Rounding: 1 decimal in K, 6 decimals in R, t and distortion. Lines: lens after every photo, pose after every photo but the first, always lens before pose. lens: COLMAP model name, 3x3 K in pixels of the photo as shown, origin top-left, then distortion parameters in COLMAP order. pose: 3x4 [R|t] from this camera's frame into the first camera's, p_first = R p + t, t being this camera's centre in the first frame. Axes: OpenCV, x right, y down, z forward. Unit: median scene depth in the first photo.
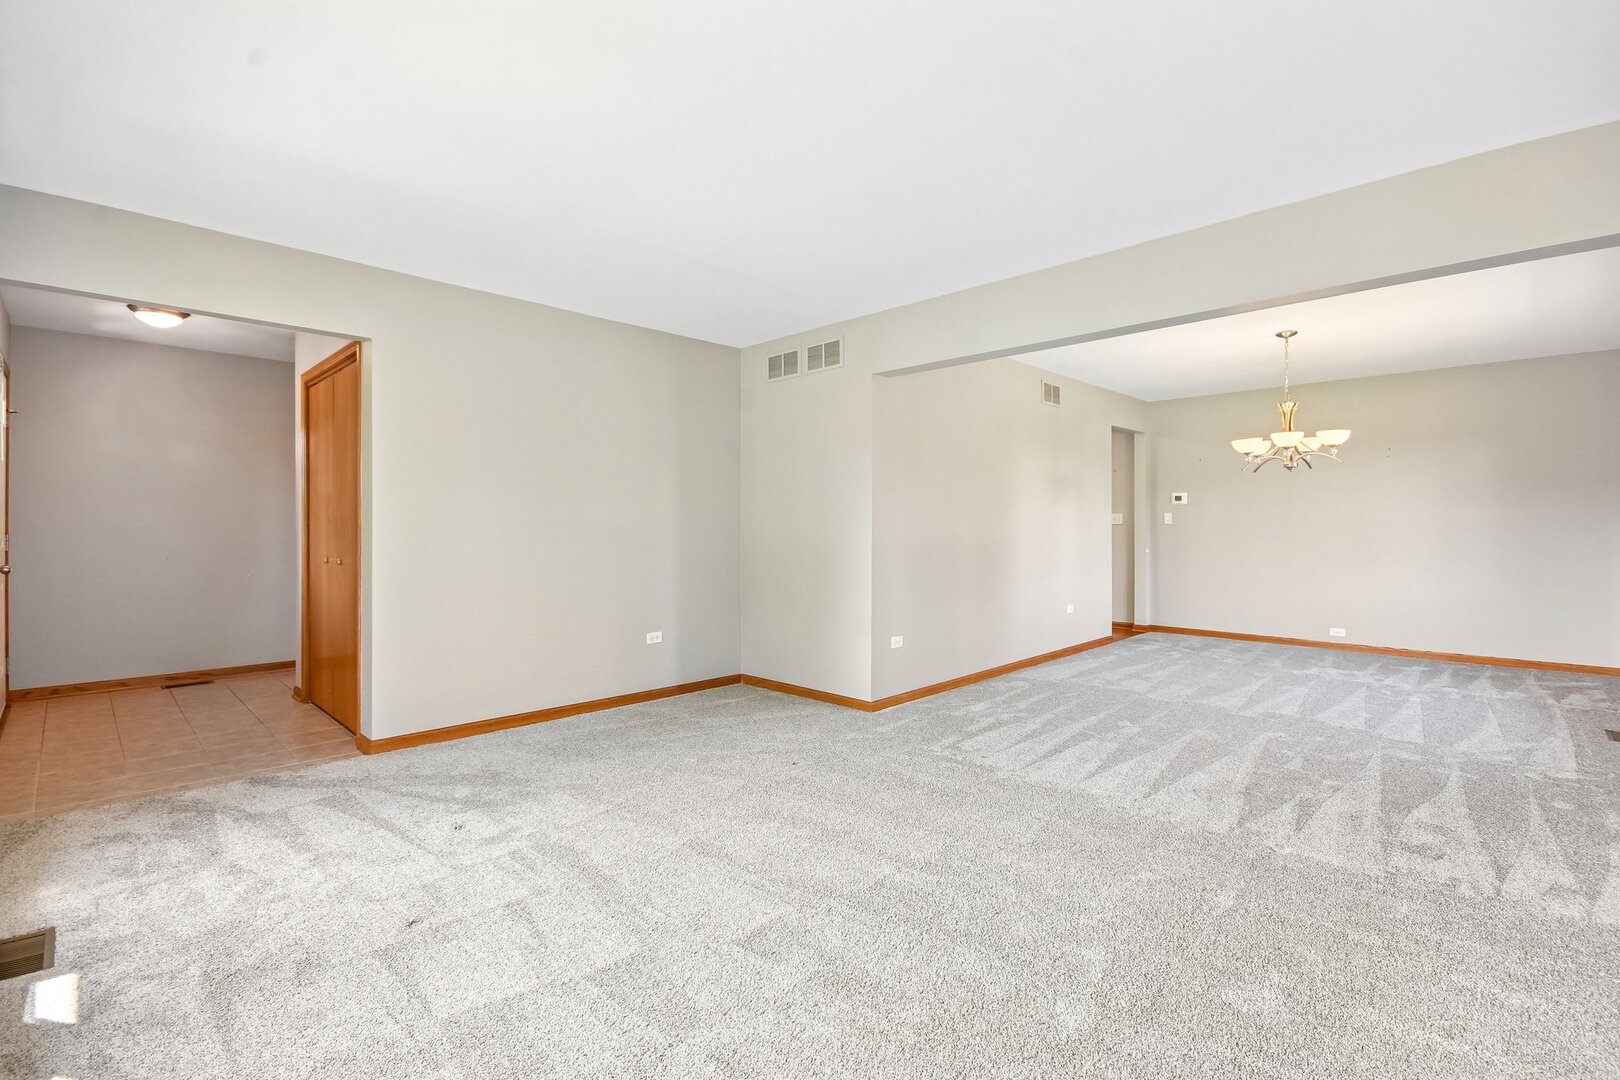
lens RADIAL K [[734.3, 0, 808.7], [0, 734.3, 528.5], [0, 0, 1]] dist [-0.002009, -0.001424]
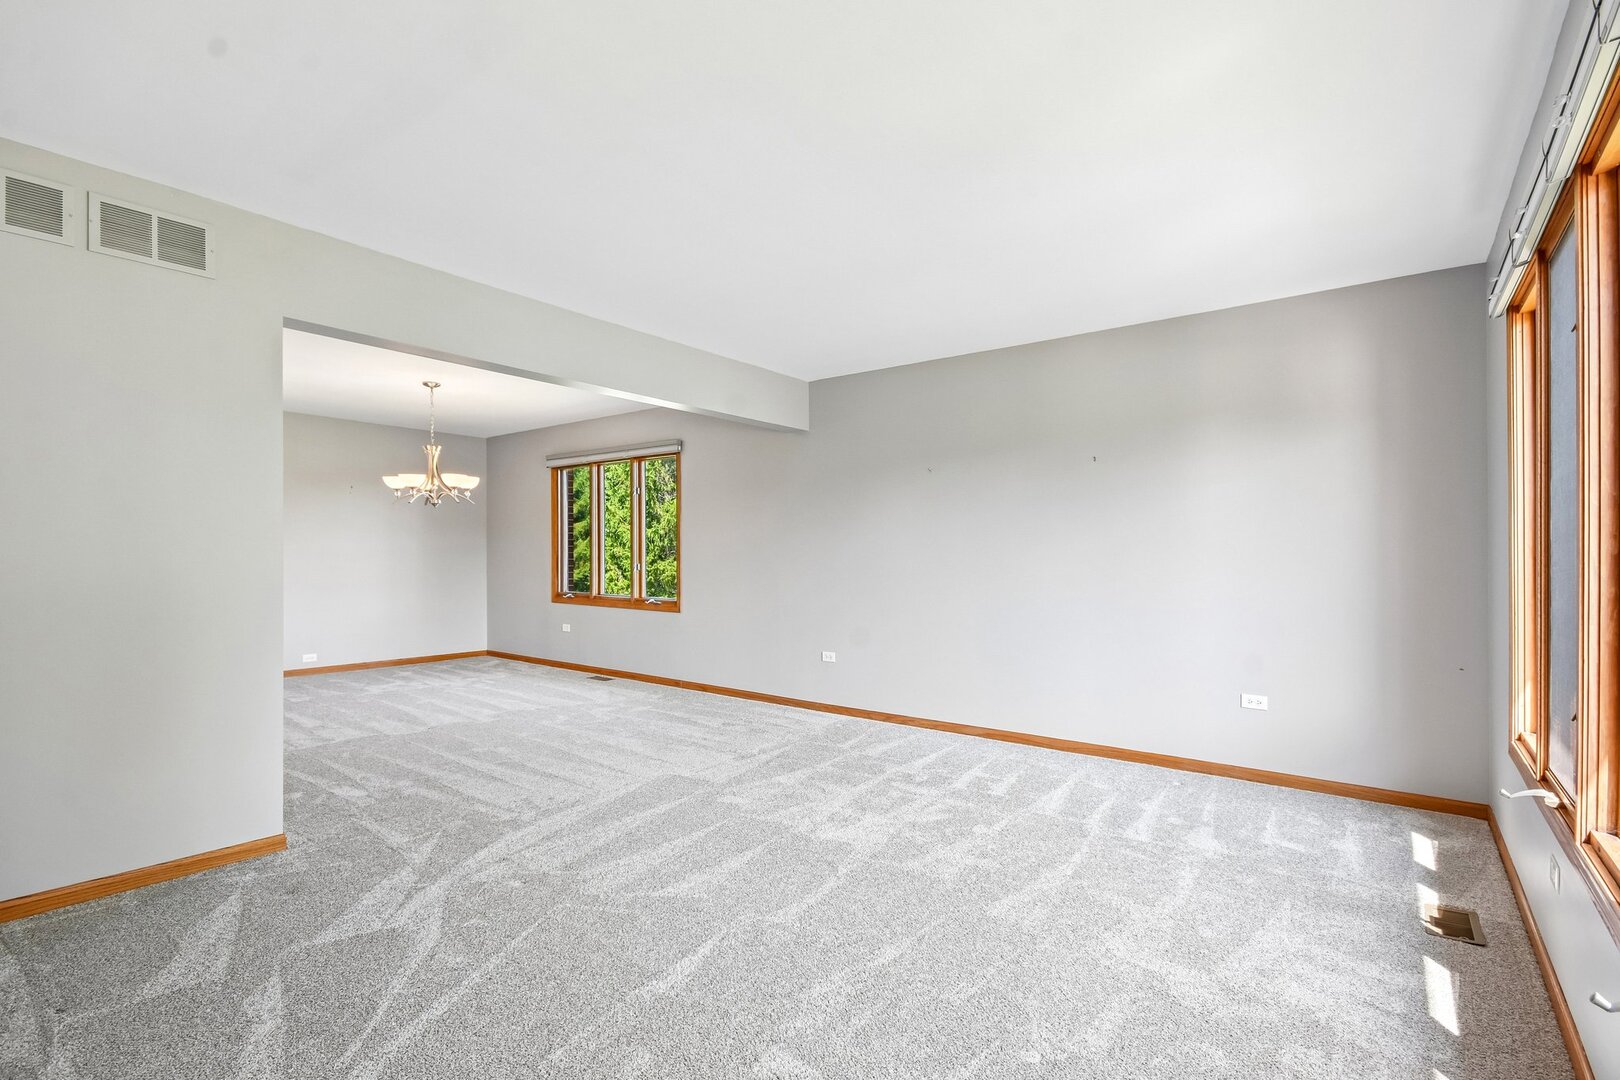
lens RADIAL K [[734.3, 0, 811.1], [0, 734.3, 553.4], [0, 0, 1]] dist [-0.002009, -0.001424]
pose [[-0.102136, 0.004643, 0.994760, -0.638400], [0.005954, 0.999974, -0.004056, 0.000773], [-0.994753, 0.005508, -0.102161, 0.660603]]
